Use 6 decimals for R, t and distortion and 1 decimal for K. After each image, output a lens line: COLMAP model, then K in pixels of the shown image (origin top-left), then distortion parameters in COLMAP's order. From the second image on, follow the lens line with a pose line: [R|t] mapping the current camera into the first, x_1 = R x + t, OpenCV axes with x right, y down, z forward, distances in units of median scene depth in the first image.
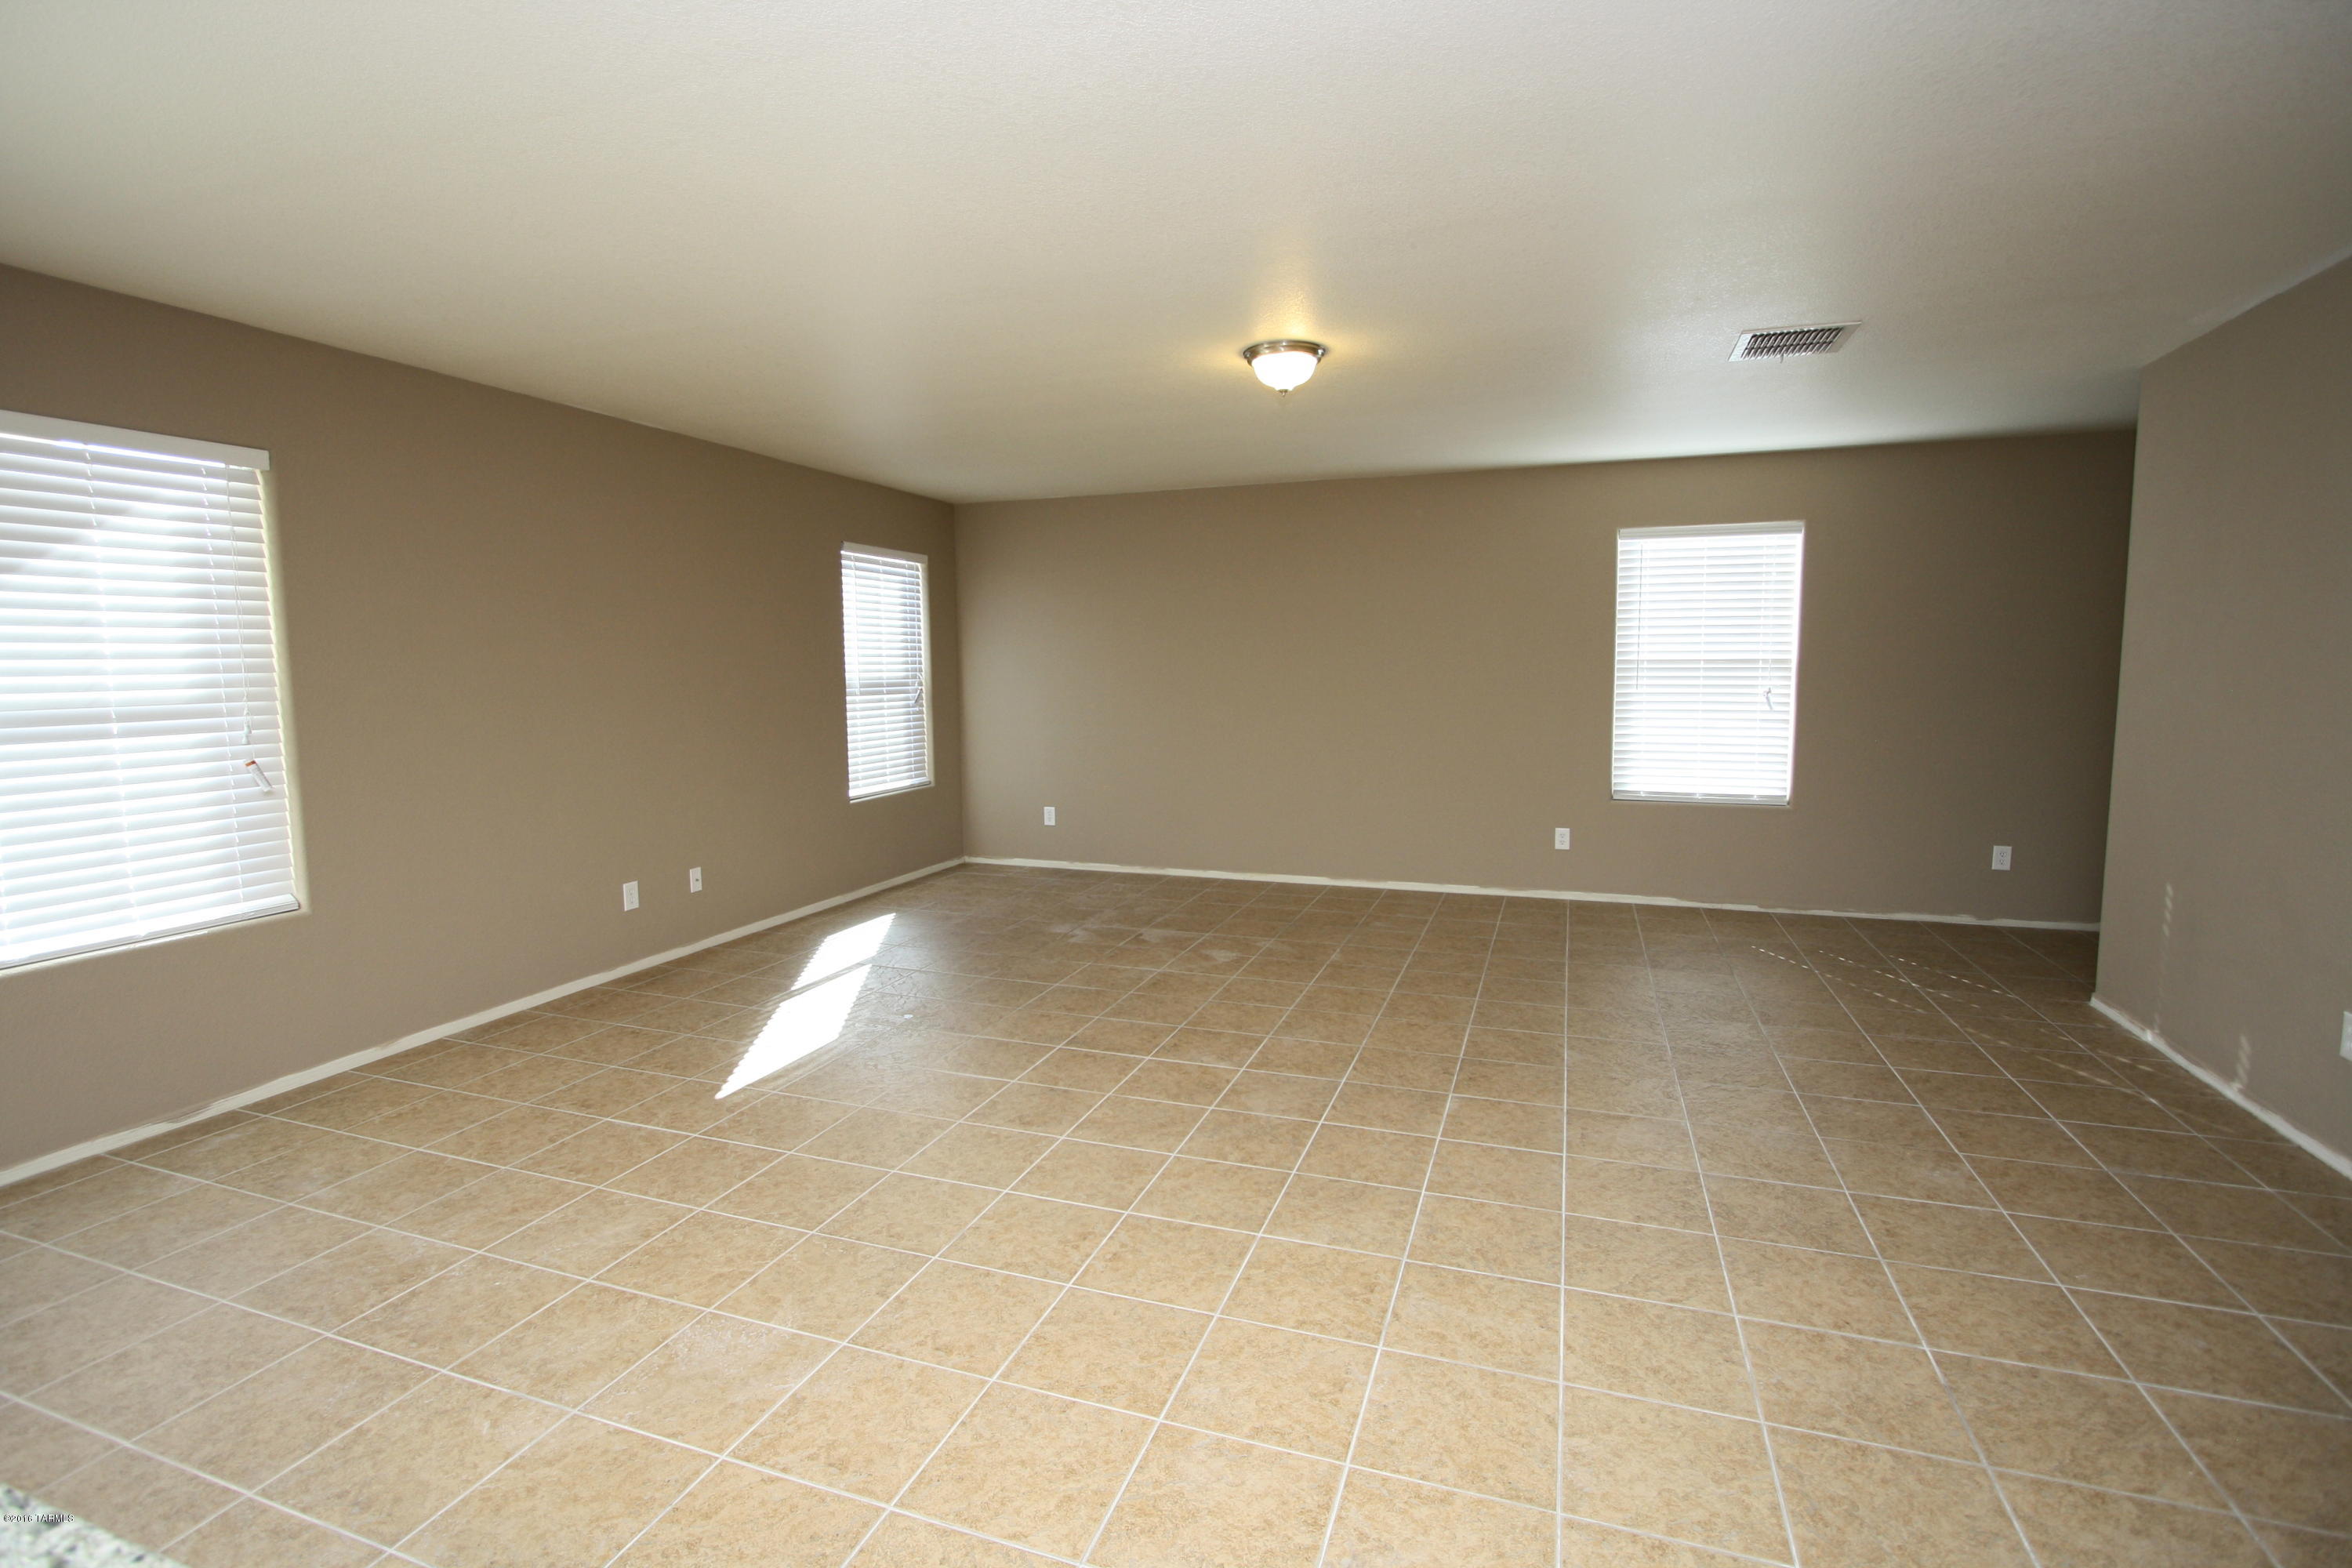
lens RADIAL K [[1091.4, 0, 1167.9], [0, 1091.4, 781.7], [0, 0, 1]] dist [-0.012129, 0.001441]
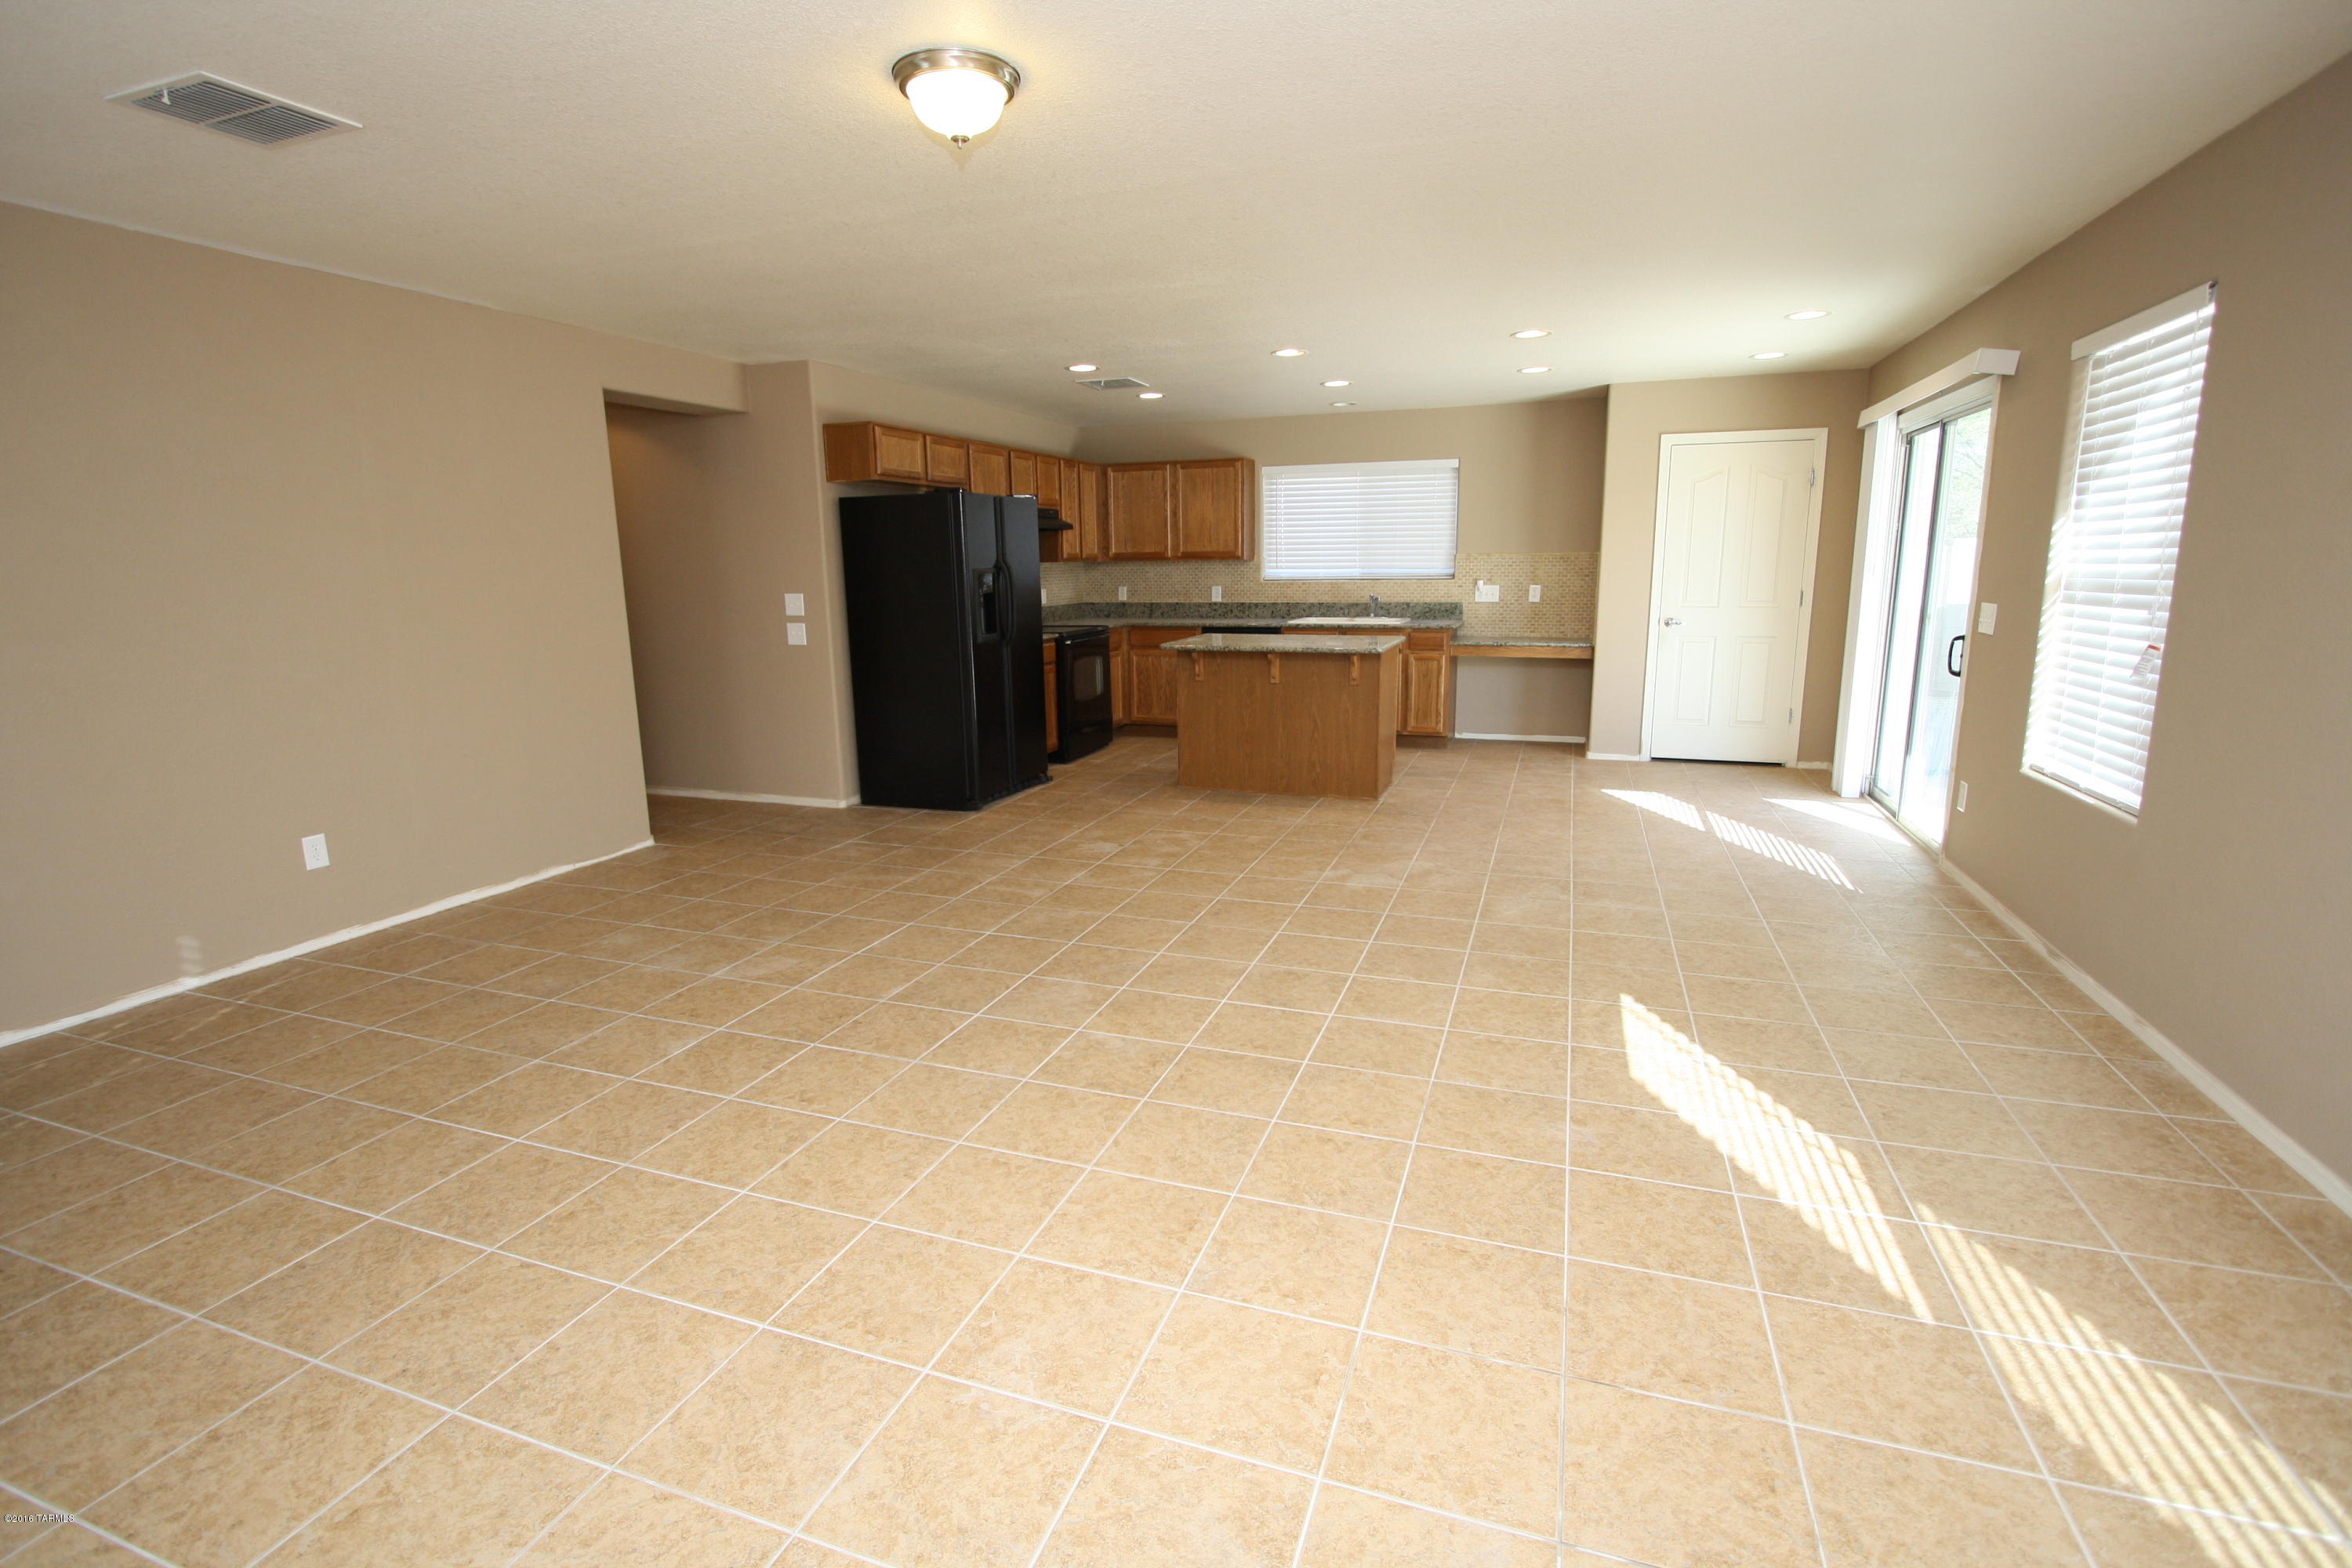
lens RADIAL K [[1091.4, 0, 1160.6], [0, 1091.4, 782.7], [0, 0, 1]] dist [-0.012129, 0.001441]
pose [[-0.999697, 0.021988, 0.011110, -0.013361], [0.024315, 0.953136, 0.301563, -0.221954], [-0.003959, 0.301742, -0.953382, 2.080677]]
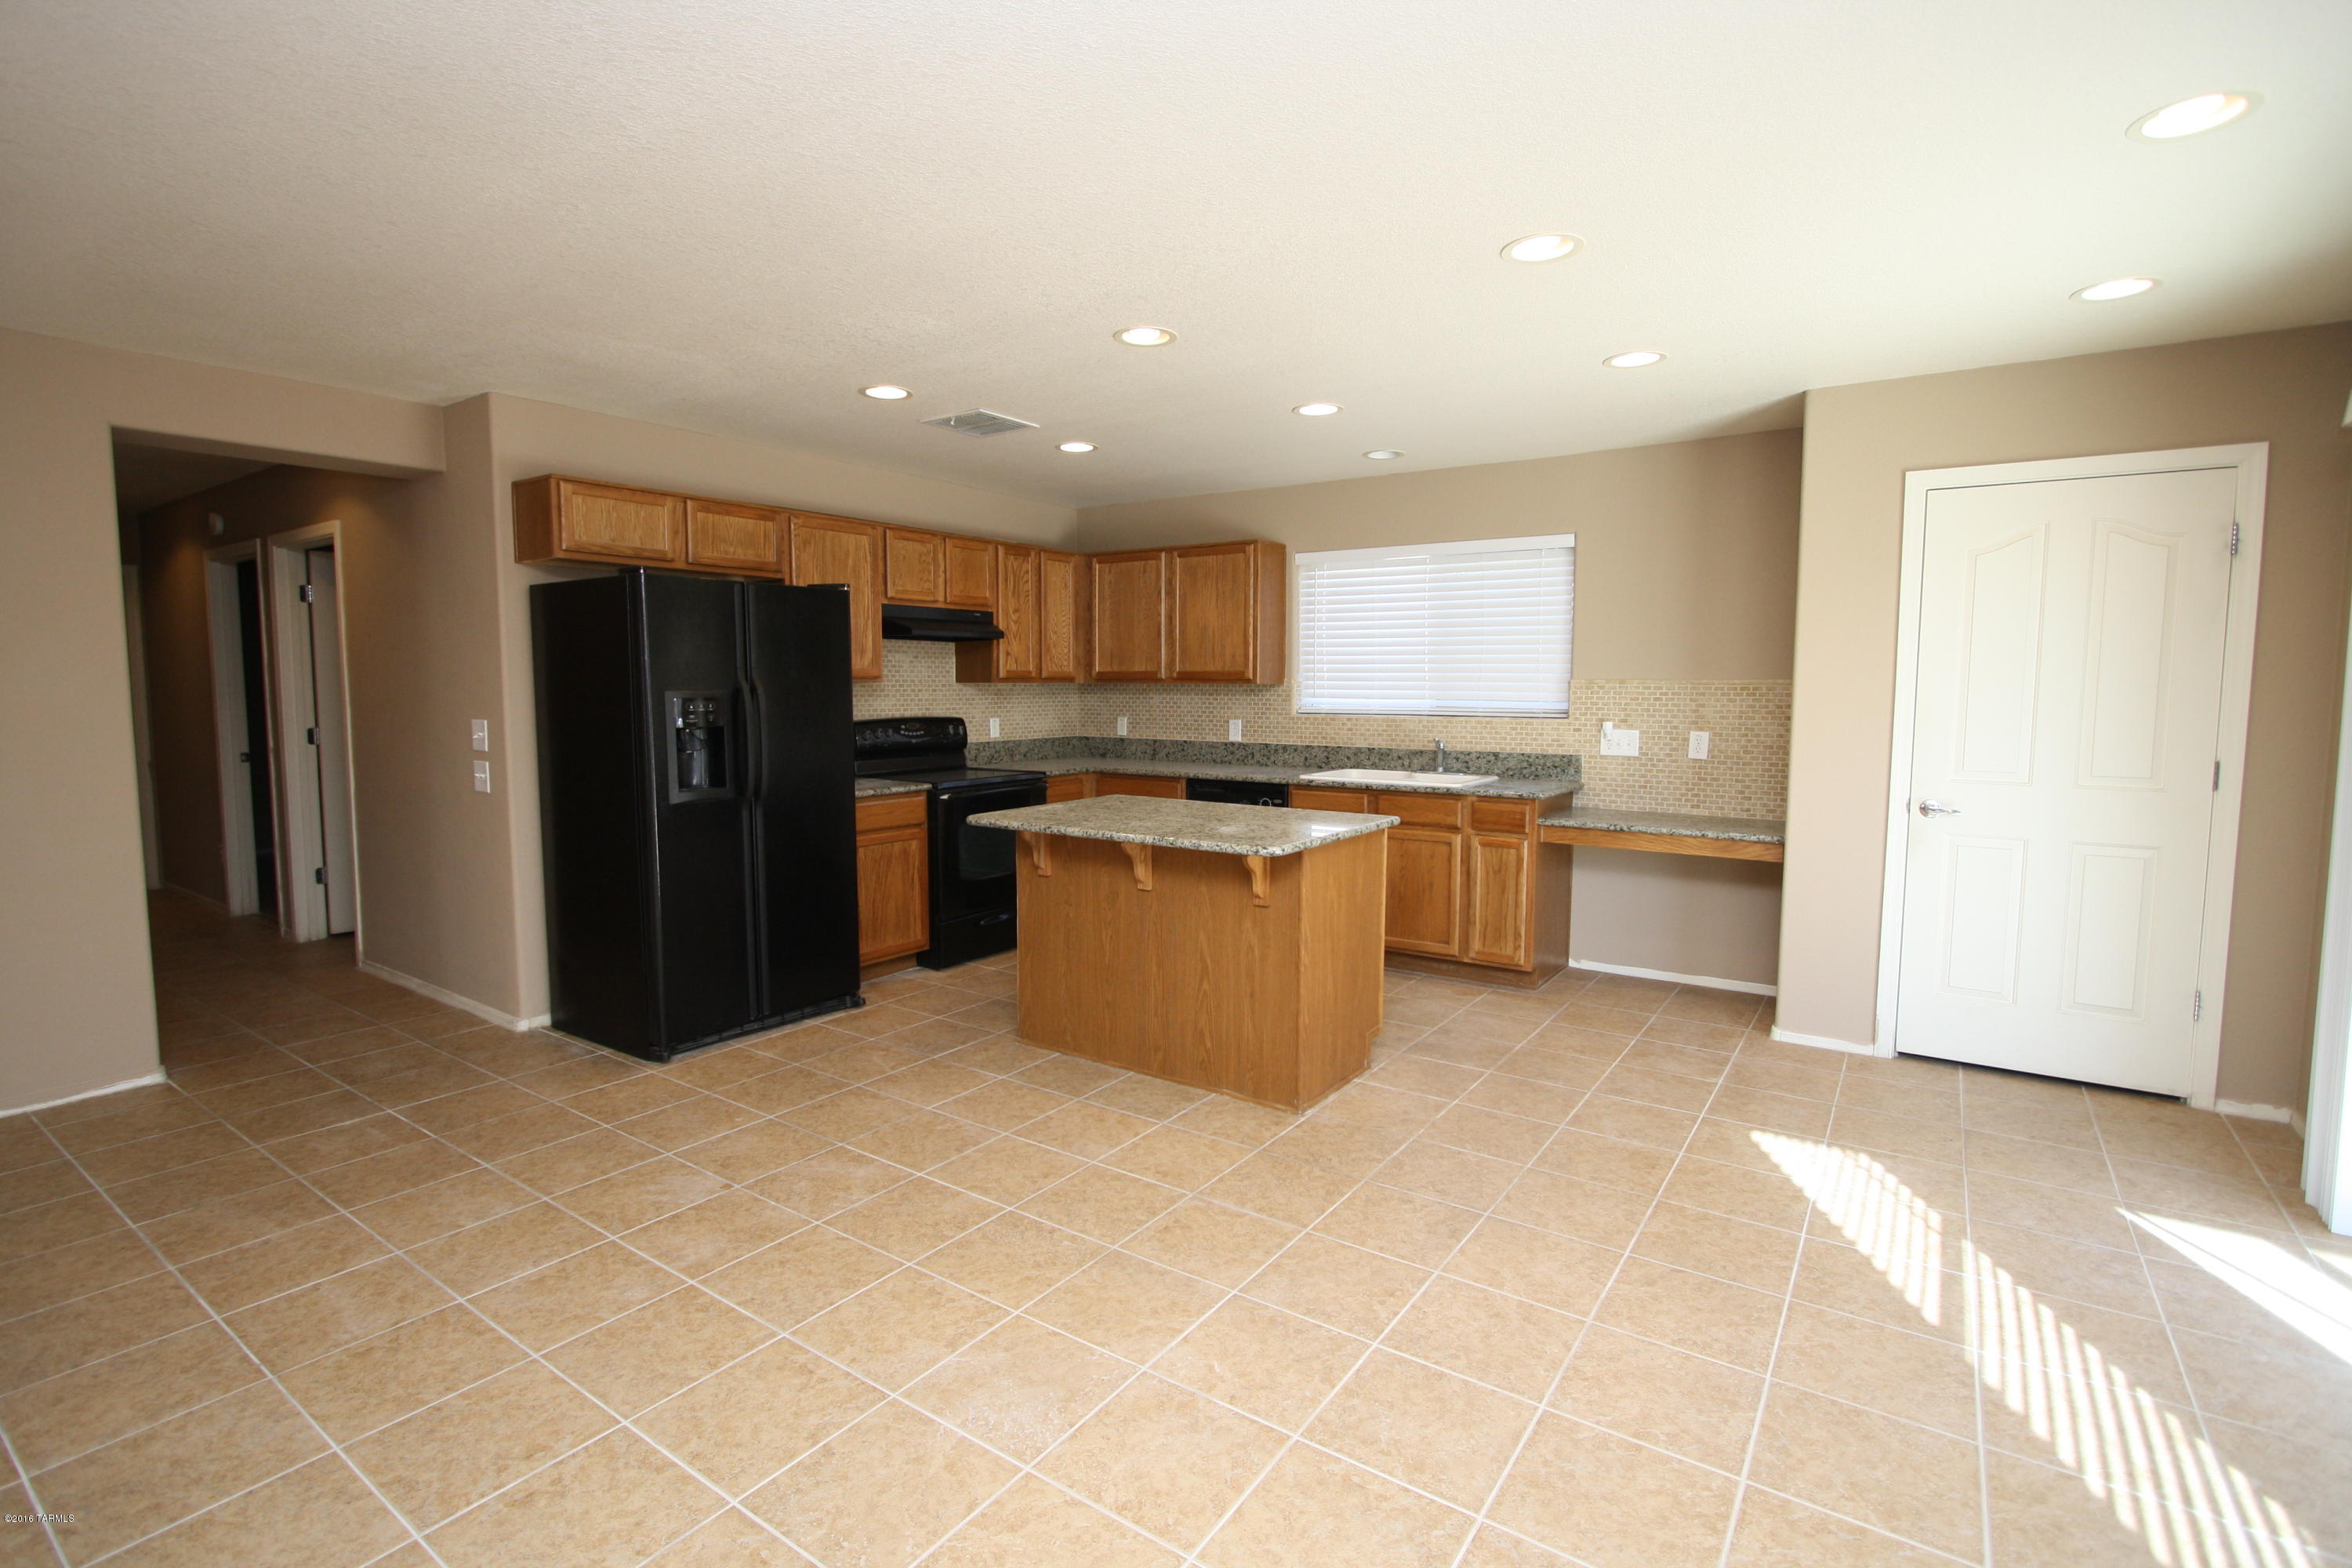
lens RADIAL K [[1091.4, 0, 1174.8], [0, 1091.4, 783.2], [0, 0, 1]] dist [-0.012129, 0.001441]
pose [[-0.964933, -0.015543, 0.262036, -0.542145], [0.035233, 0.981544, 0.187963, -0.121779], [-0.260121, 0.190604, -0.946577, 1.212239]]
